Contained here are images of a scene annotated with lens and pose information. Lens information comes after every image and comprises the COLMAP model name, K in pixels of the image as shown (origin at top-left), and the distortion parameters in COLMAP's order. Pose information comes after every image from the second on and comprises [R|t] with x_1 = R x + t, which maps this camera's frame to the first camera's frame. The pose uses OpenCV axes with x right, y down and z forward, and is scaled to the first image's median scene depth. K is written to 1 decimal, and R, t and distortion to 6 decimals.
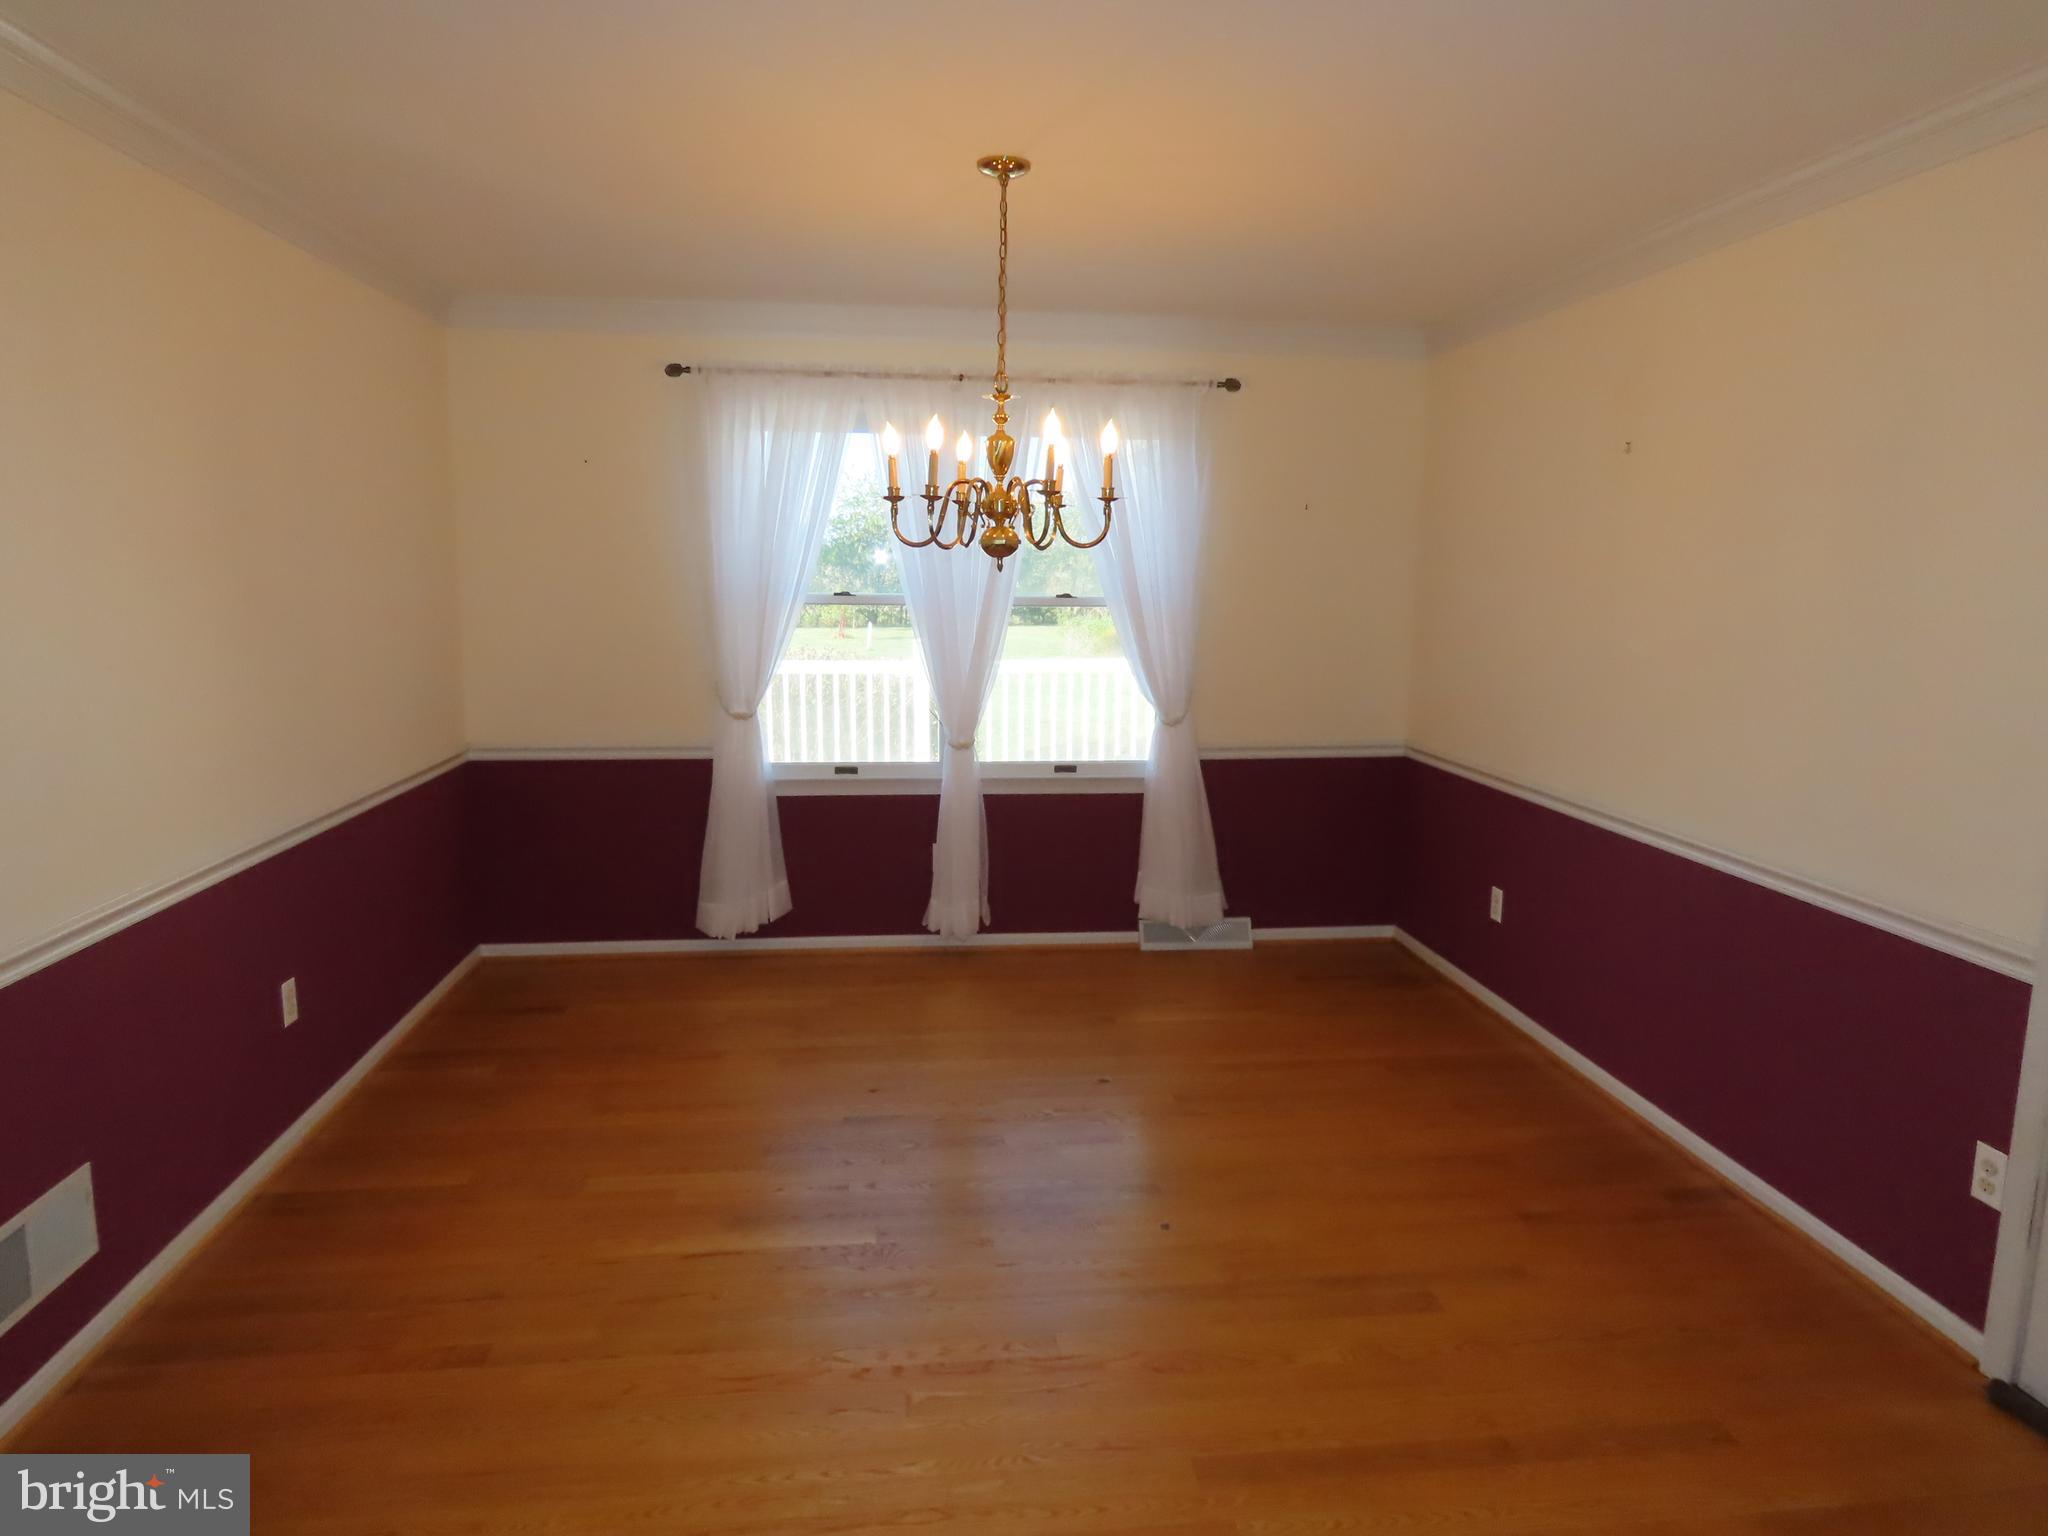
lens RADIAL K [[1283.7, 0, 1023.5], [0, 1283.7, 773.1], [0, 0, 1]] dist [0.008513, -0.024371]
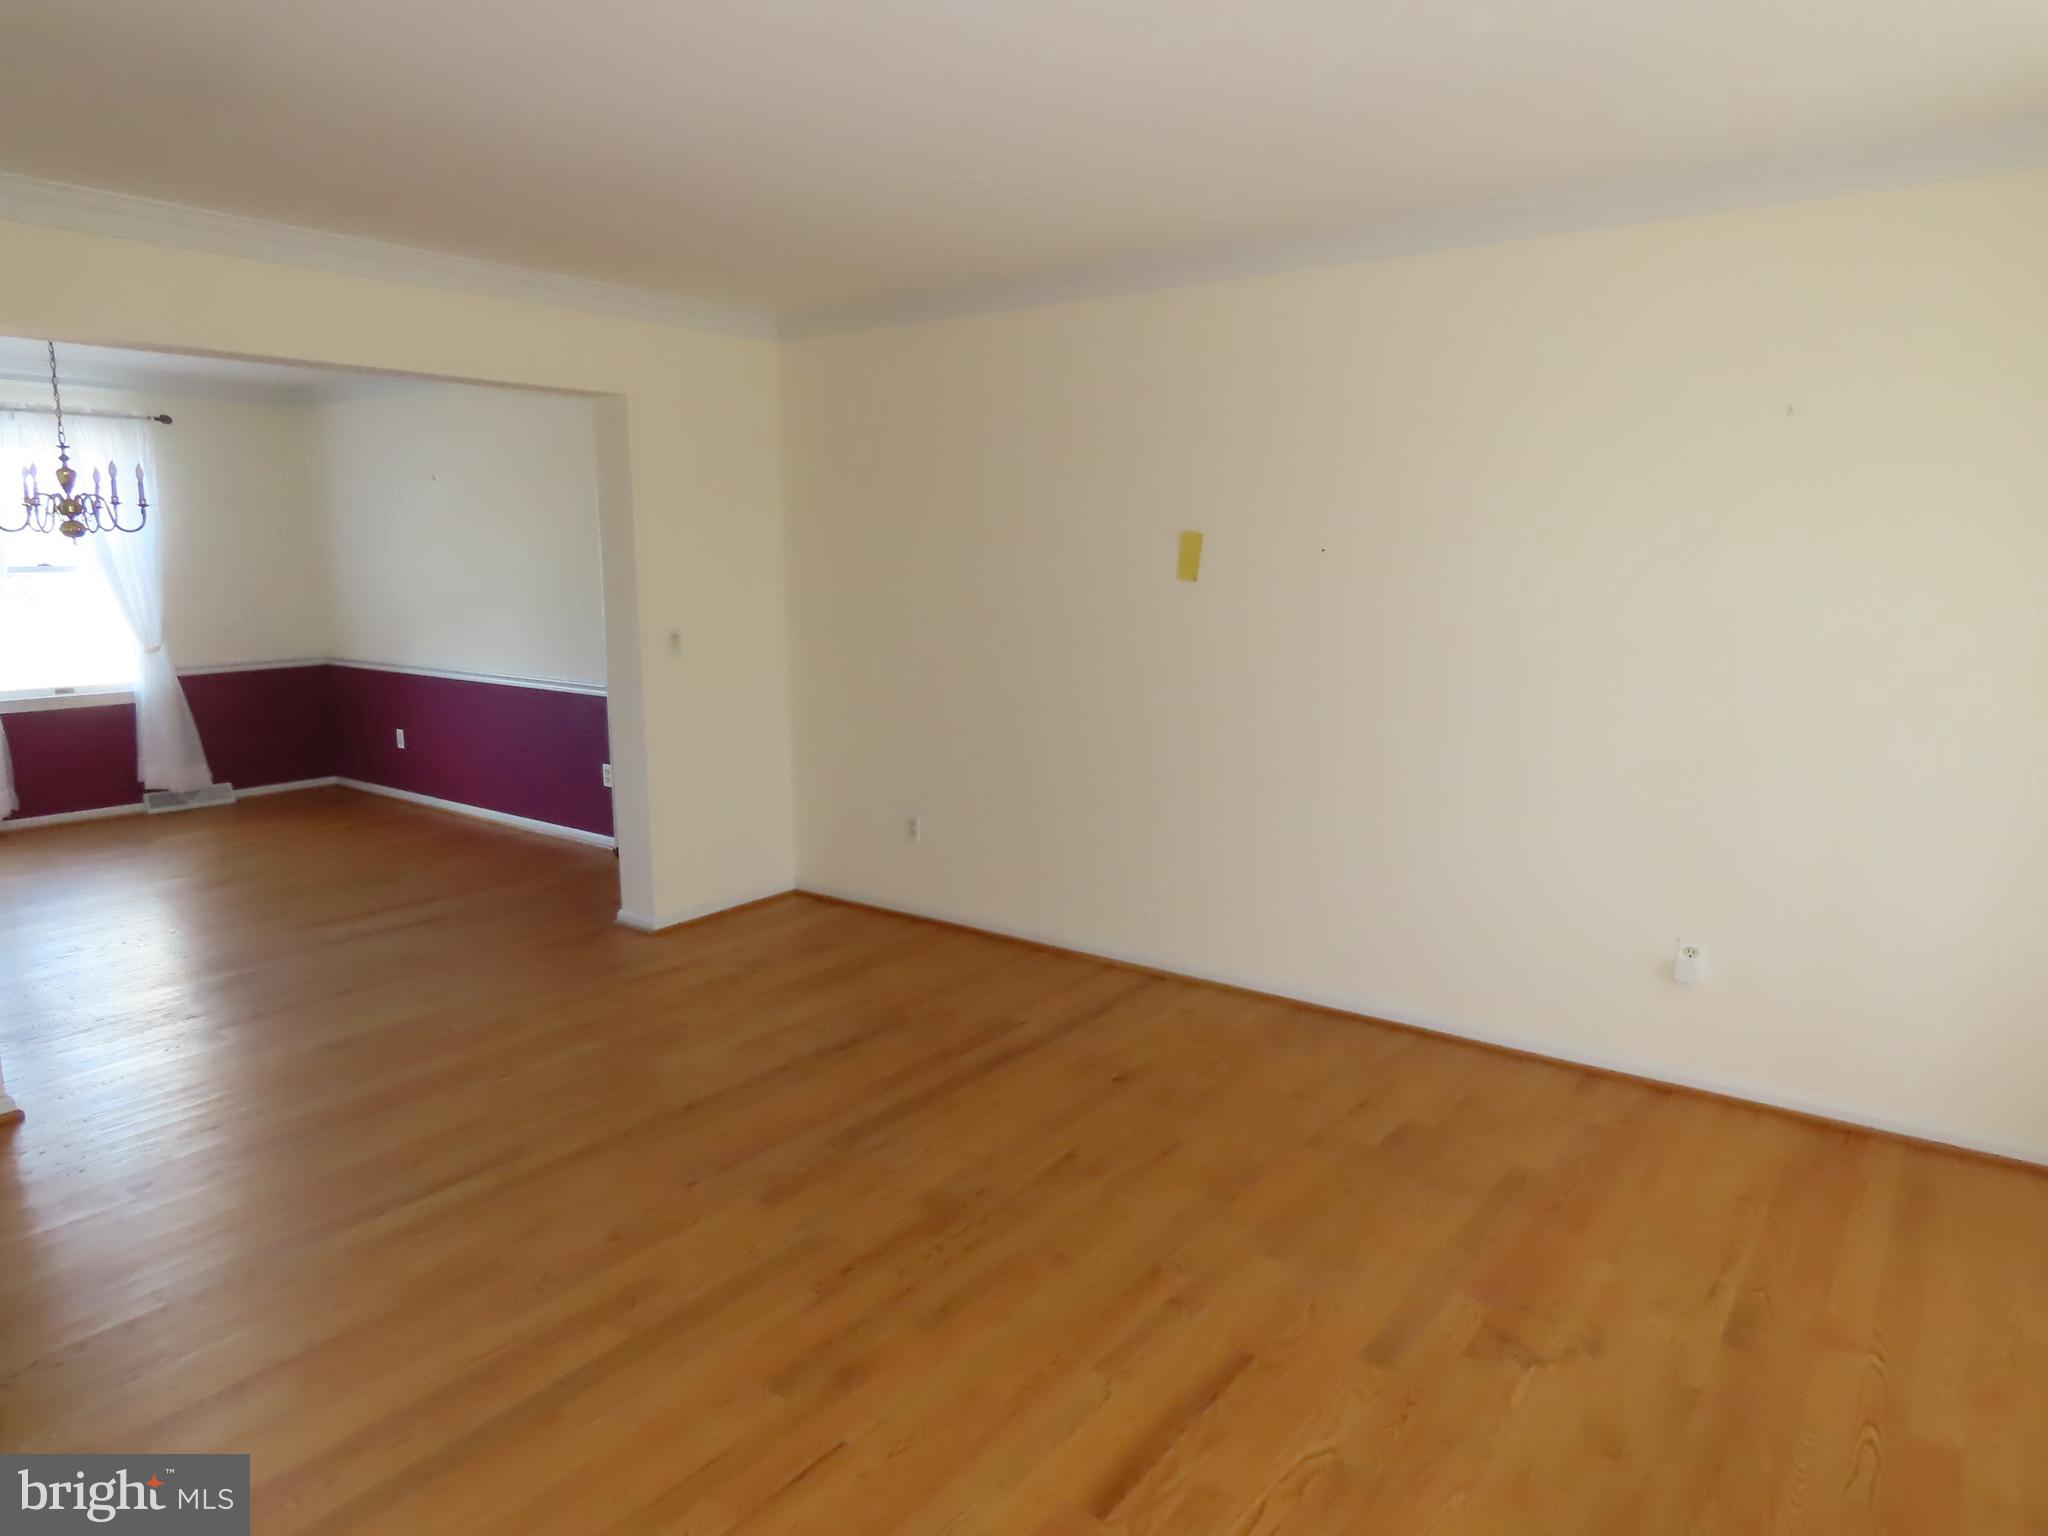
lens RADIAL K [[1283.7, 0, 1023.5], [0, 1283.7, 773.1], [0, 0, 1]] dist [0.008513, -0.024371]
pose [[0.684559, -0.130758, 0.717134, -0.262147], [0.117635, 0.990702, 0.068347, 0.112185], [-0.719403, 0.037573, 0.693576, -0.691840]]
